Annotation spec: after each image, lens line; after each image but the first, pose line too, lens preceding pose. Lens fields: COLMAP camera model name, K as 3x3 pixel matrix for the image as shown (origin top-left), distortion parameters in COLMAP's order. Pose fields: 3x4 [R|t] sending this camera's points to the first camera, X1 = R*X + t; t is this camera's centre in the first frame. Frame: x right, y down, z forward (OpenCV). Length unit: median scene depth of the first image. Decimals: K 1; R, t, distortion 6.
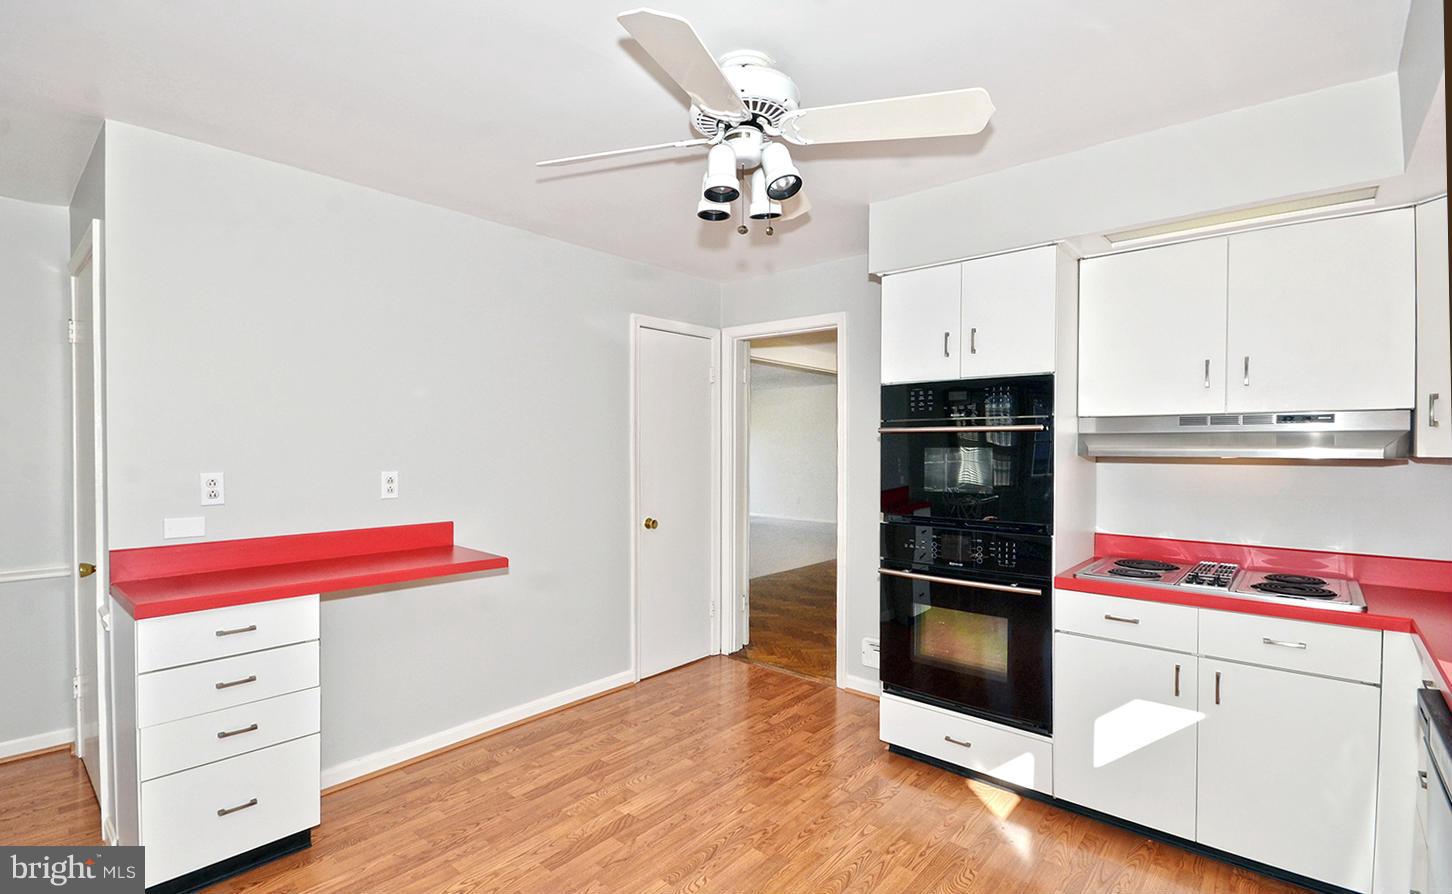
lens RADIAL K [[670.4, 0, 729.5], [0, 670.4, 451.7], [0, 0, 1]] dist [0.002784, -0.000096]
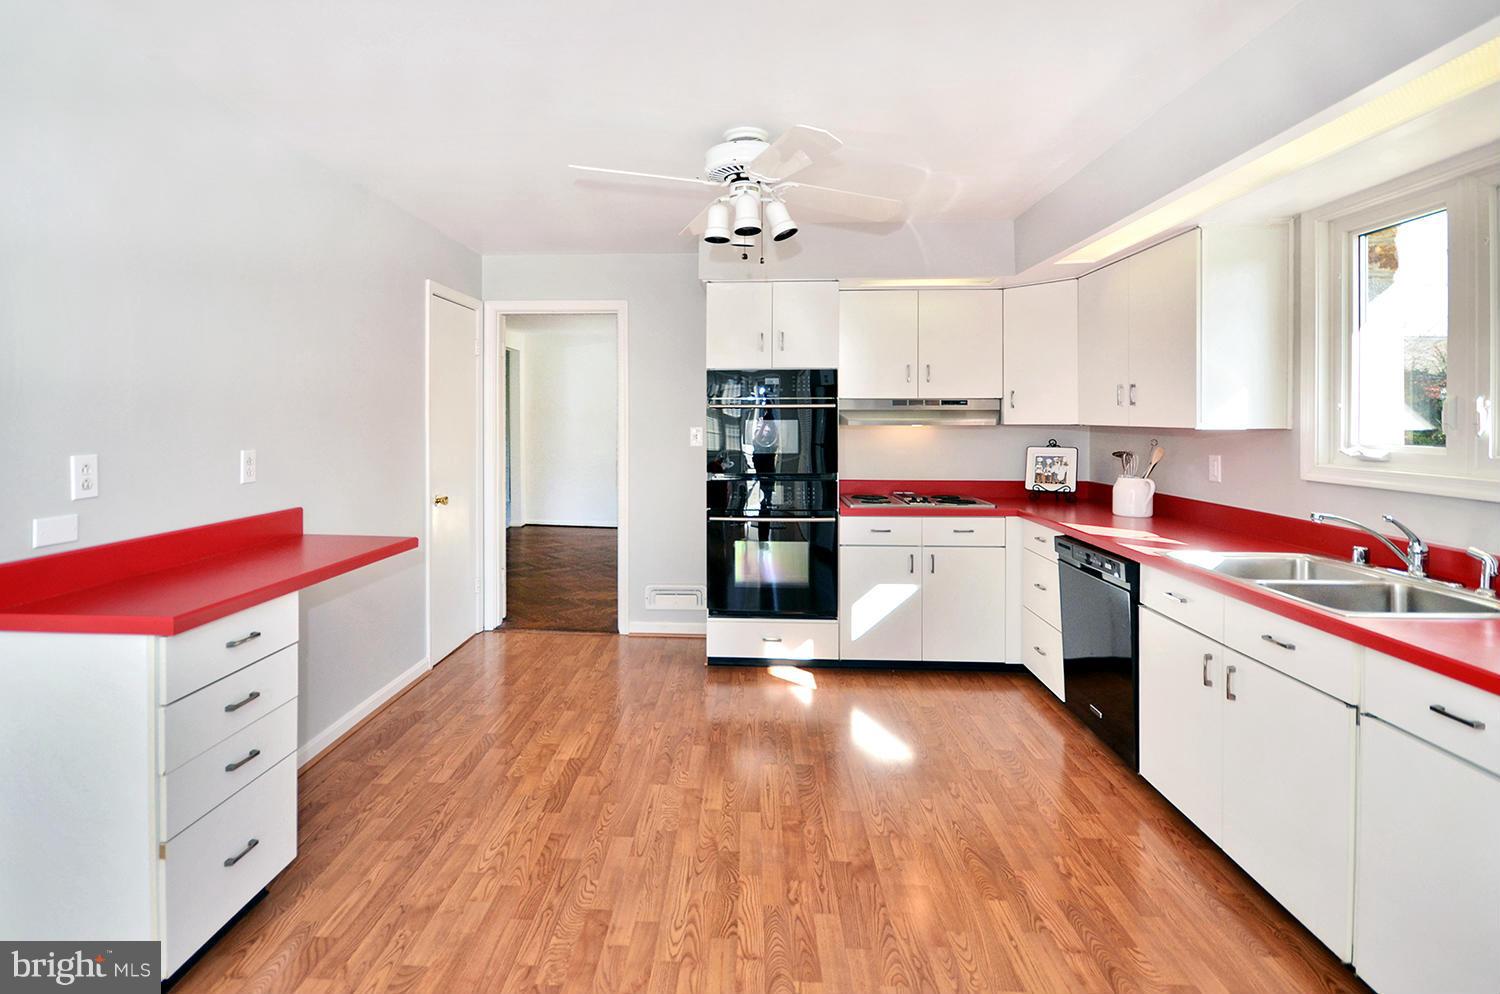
lens RADIAL K [[692.2, 0, 723.6], [0, 692.2, 421.0], [0, 0, 1]] dist [0.002276, 0.000185]
pose [[0.791917, -0.002648, 0.610623, -0.624613], [0.007305, 0.999960, -0.005137, 0.002248], [-0.610585, 0.008529, 0.791905, -0.041171]]
